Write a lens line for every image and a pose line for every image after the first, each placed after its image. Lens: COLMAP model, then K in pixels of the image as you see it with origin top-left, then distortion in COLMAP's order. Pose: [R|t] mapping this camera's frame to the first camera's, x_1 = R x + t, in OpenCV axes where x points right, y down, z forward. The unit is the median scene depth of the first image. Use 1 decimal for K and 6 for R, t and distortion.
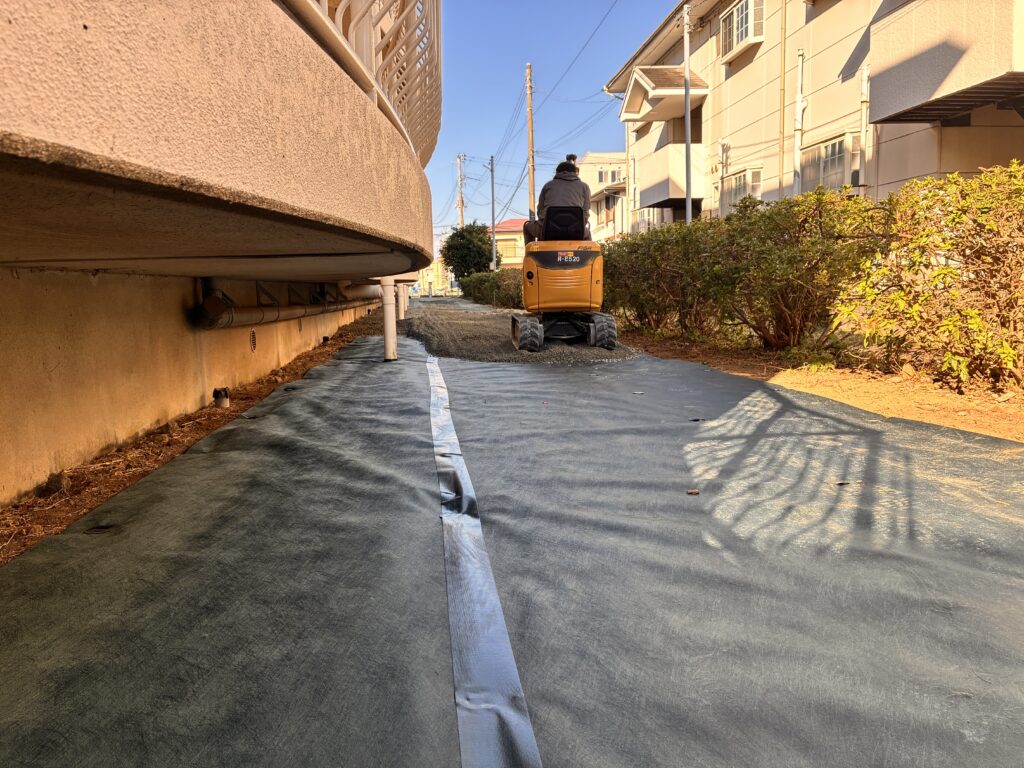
lens RADIAL K [[777.3, 0, 511.3], [0, 777.3, 382.1], [0, 0, 1]] dist [0.043876, -0.052477]
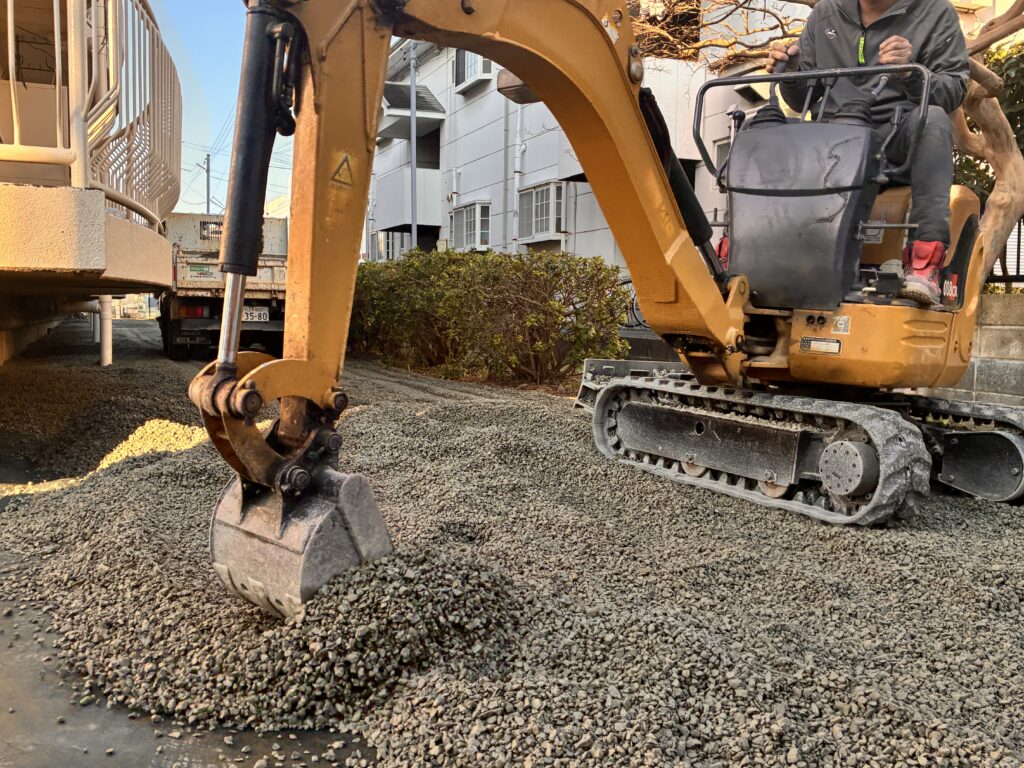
lens RADIAL K [[1013.4, 0, 512.0], [0, 1013.4, 386.2], [0, 0, 1]] dist [0.020620, 0.000000]
pose [[0.962855, 0.027416, 0.268624, 0.008713], [-0.012336, 0.998260, -0.057668, 0.029062], [-0.269737, 0.052213, 0.961517, -0.217514]]
